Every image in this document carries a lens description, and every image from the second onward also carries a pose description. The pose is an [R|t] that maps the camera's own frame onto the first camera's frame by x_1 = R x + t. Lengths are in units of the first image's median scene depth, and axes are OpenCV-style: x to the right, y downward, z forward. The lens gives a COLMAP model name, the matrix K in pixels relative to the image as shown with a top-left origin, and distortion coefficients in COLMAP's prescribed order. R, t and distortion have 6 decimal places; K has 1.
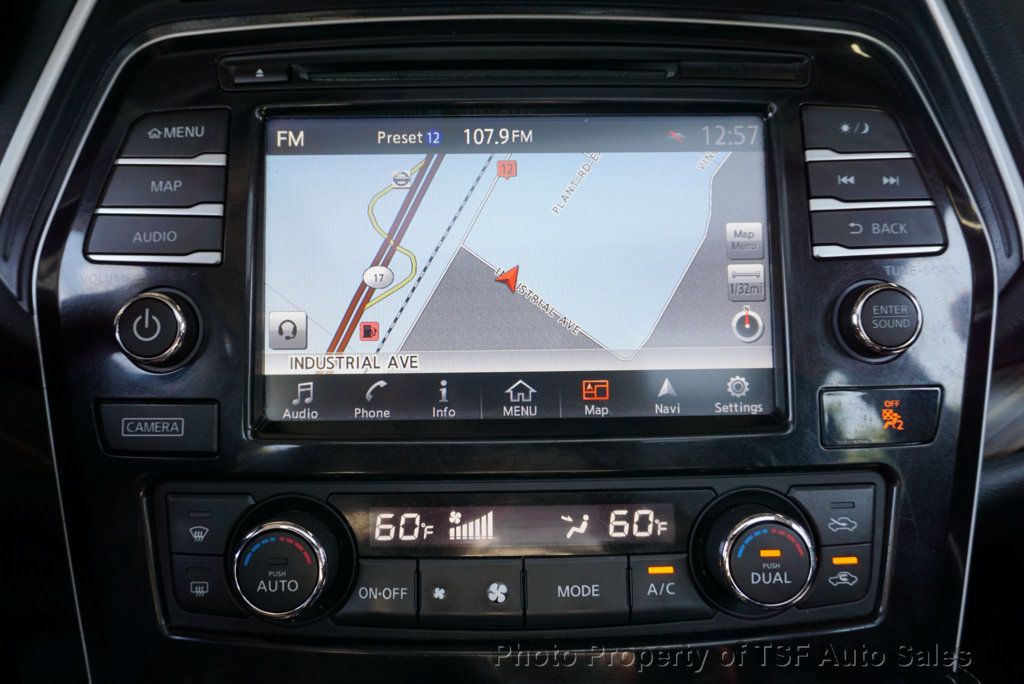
lens RADIAL K [[818.6, 0, 512.0], [0, 818.6, 342.0], [0, 0, 1]] dist [-0.004645, -0.000913]
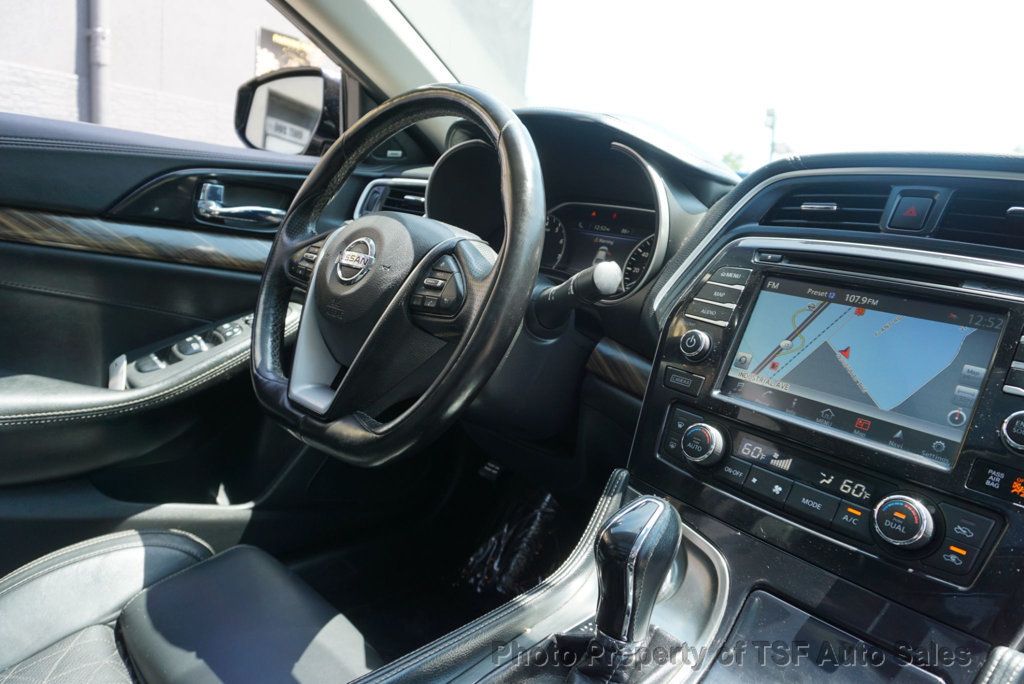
lens RADIAL K [[693.0, 0, 512.0], [0, 693.0, 342.0], [0, 0, 1]] dist [-0.028500, 0.001066]
pose [[0.610064, 0.220158, -0.761152, 0.836124], [-0.351528, 0.936113, -0.010986, 0.194738], [0.710106, 0.274269, 0.648480, -0.793587]]
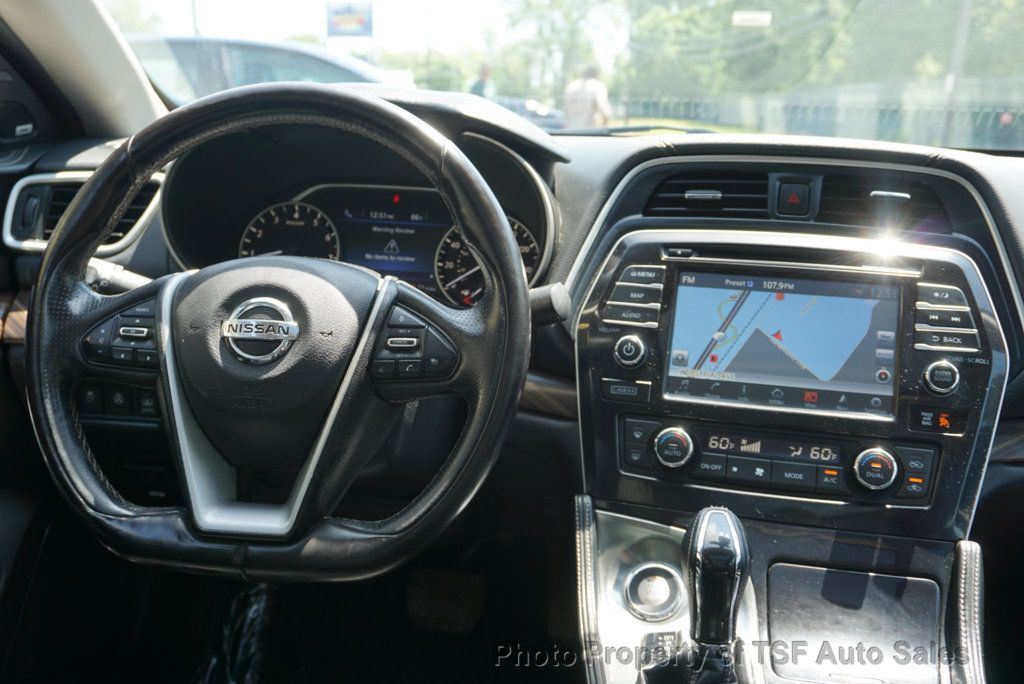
lens RADIAL K [[1063.9, 0, 512.0], [0, 1063.9, 342.0], [0, 0, 1]] dist [0.019971, -0.007574]
pose [[0.963163, 0.093960, -0.251969, 0.033424], [-0.123846, 0.986680, -0.105473, 0.332743], [0.238703, 0.132794, 0.961970, -2.150665]]
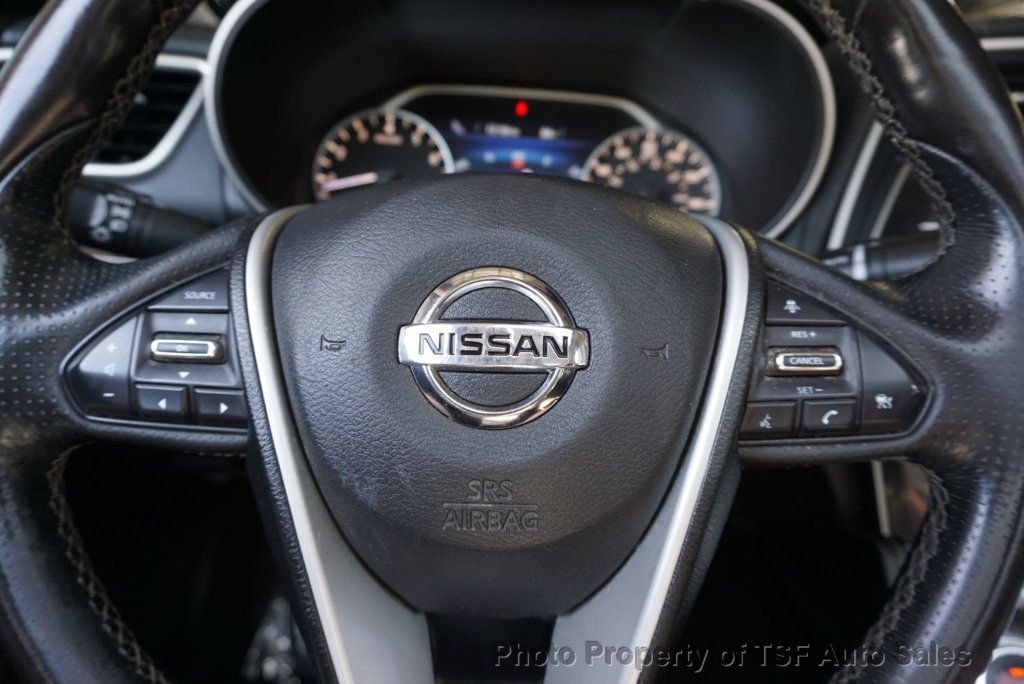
lens RADIAL K [[666.3, 0, 512.0], [0, 666.3, 342.0], [0, 0, 1]] dist [-0.004854, -0.000306]
pose [[0.988286, 0.092951, -0.121043, -1.127695], [-0.090925, 0.995611, 0.022162, 0.082690], [0.122572, -0.010896, 0.992400, -0.467078]]
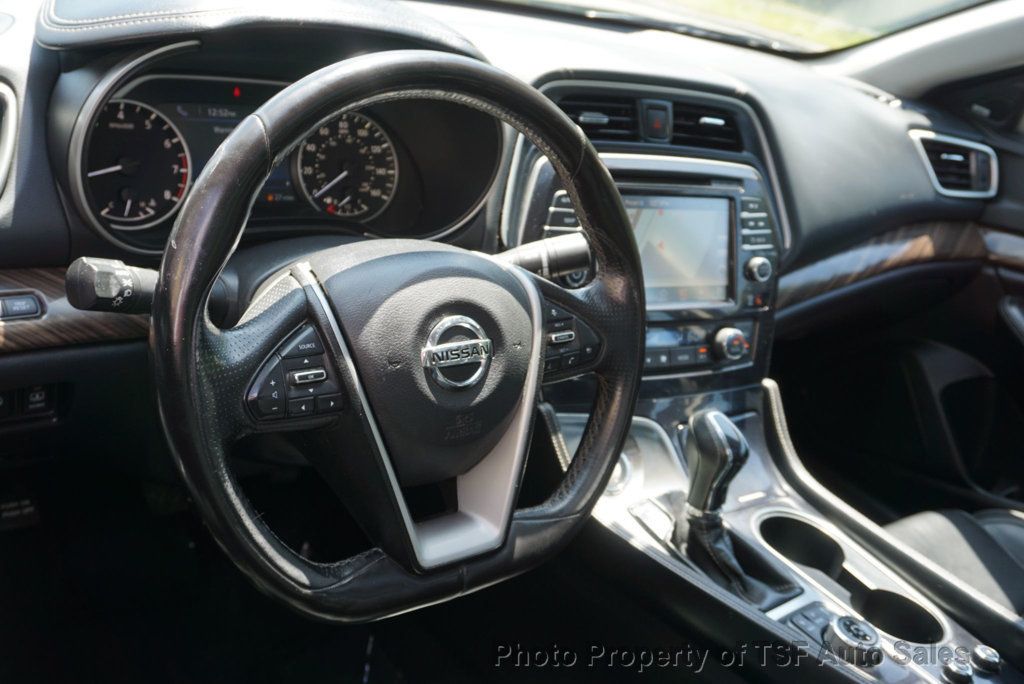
lens RADIAL K [[979.6, 0, 512.0], [0, 979.6, 342.0], [0, 0, 1]] dist [0.005535, -0.000552]
pose [[0.857521, -0.036904, 0.513124, -2.268949], [-0.041896, 0.989101, 0.141153, -0.239804], [-0.512741, -0.142540, 0.846628, -1.719440]]
